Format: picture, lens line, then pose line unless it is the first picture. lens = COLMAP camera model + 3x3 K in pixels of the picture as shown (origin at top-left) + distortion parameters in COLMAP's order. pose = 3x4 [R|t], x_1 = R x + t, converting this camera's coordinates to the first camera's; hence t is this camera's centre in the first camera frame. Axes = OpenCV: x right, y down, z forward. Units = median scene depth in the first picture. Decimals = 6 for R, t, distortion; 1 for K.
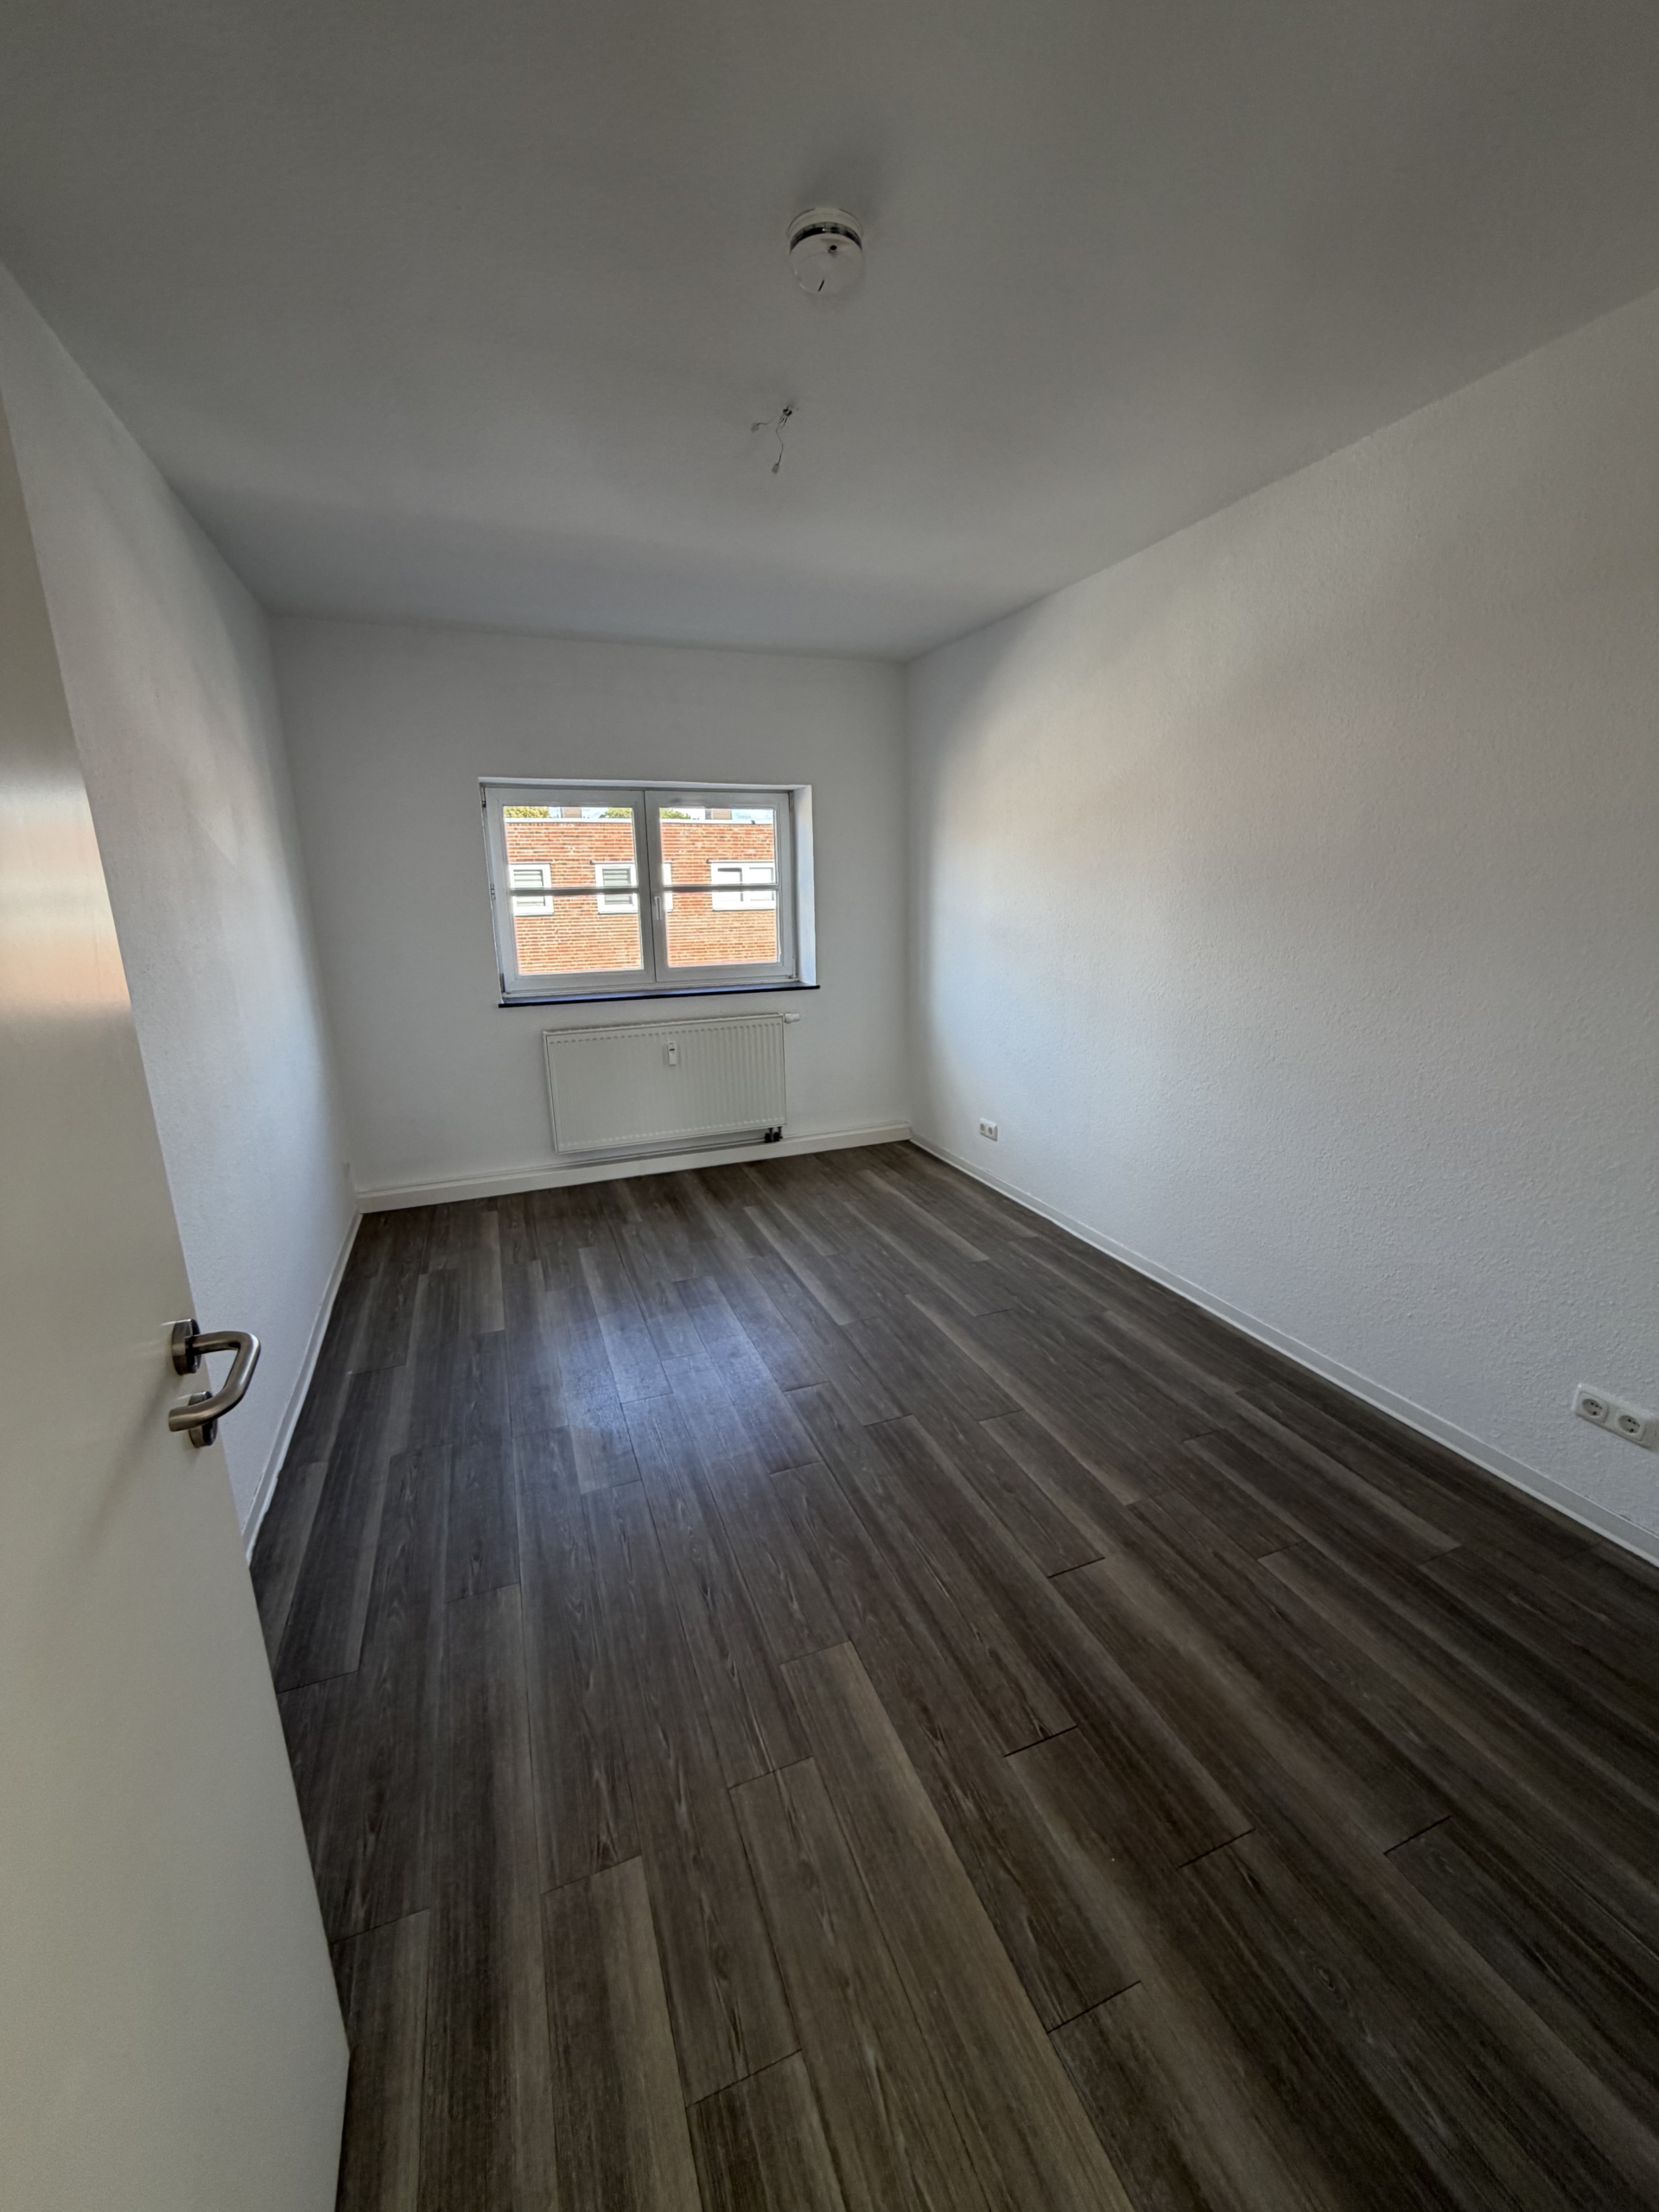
lens RADIAL K [[886.8, 0, 829.5], [0, 886.8, 1106.0], [0, 0, 1]] dist [0.001501, 0.000437]
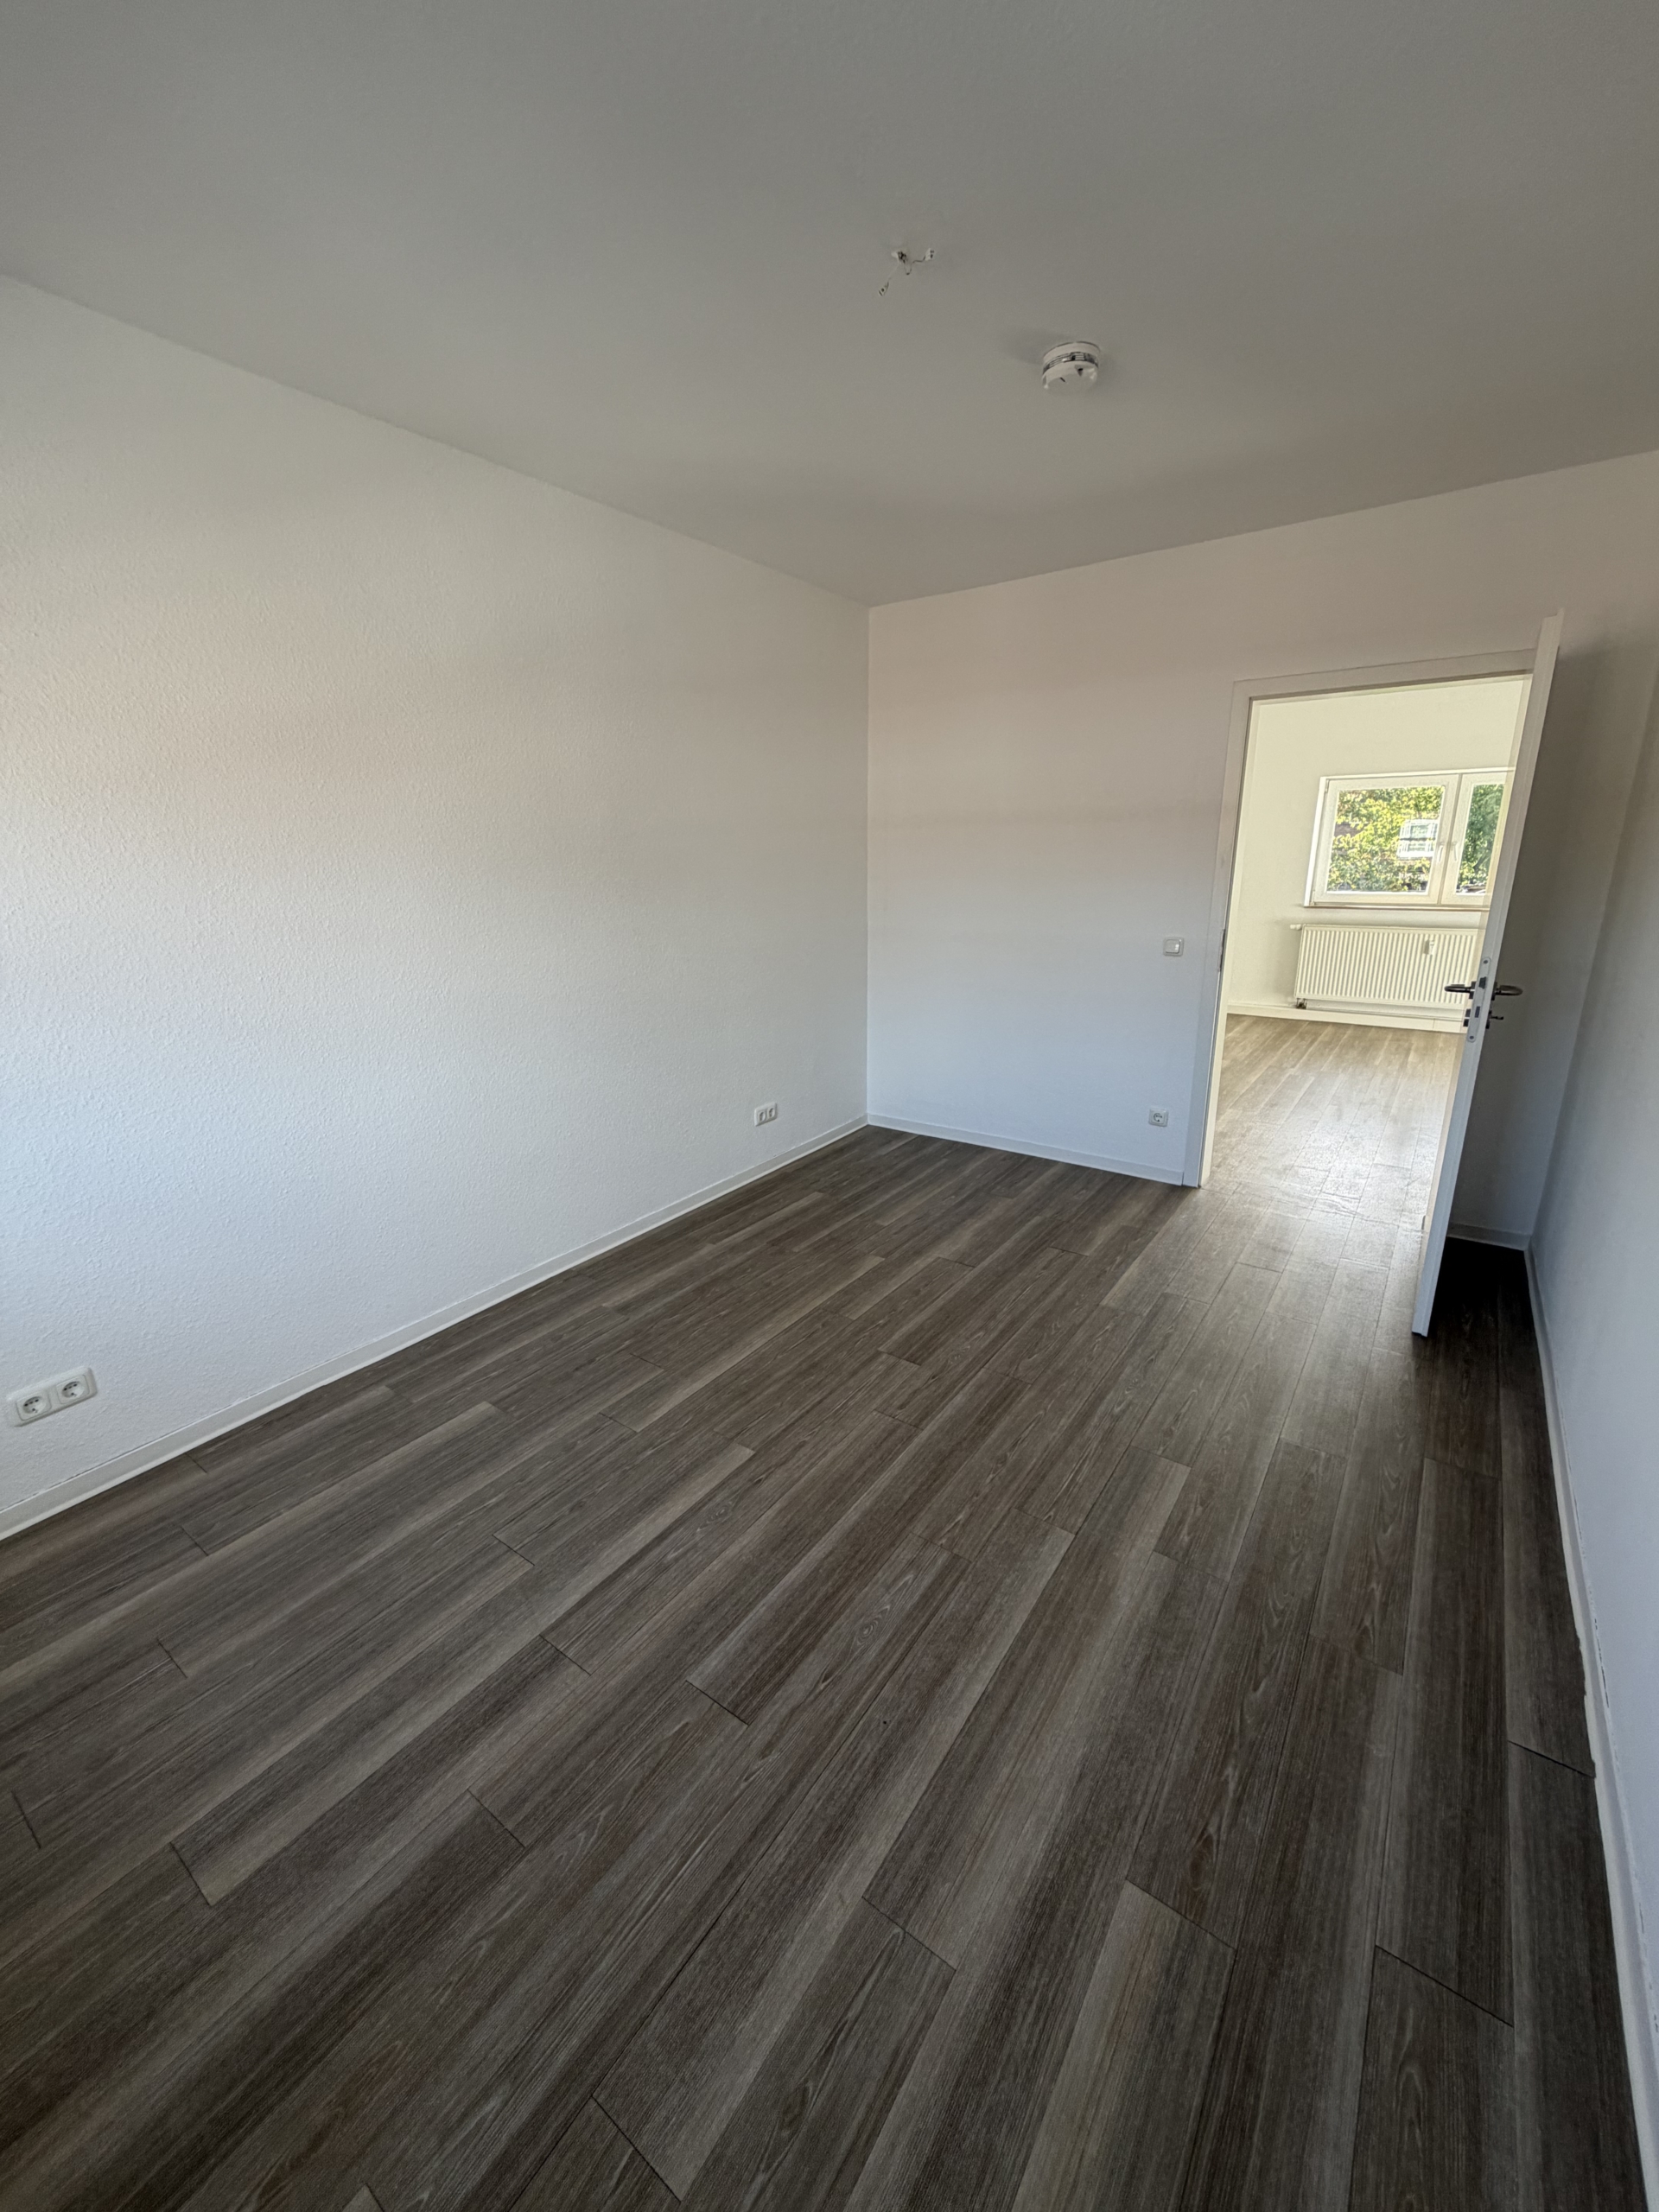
lens RADIAL K [[886.8, 0, 829.5], [0, 886.8, 1106.0], [0, 0, 1]] dist [0.001501, 0.000437]
pose [[-0.552245, -0.207883, 0.807347, -0.641472], [0.228626, 0.893521, 0.386458, -0.321394], [-0.801720, 0.398001, -0.445915, 1.336203]]
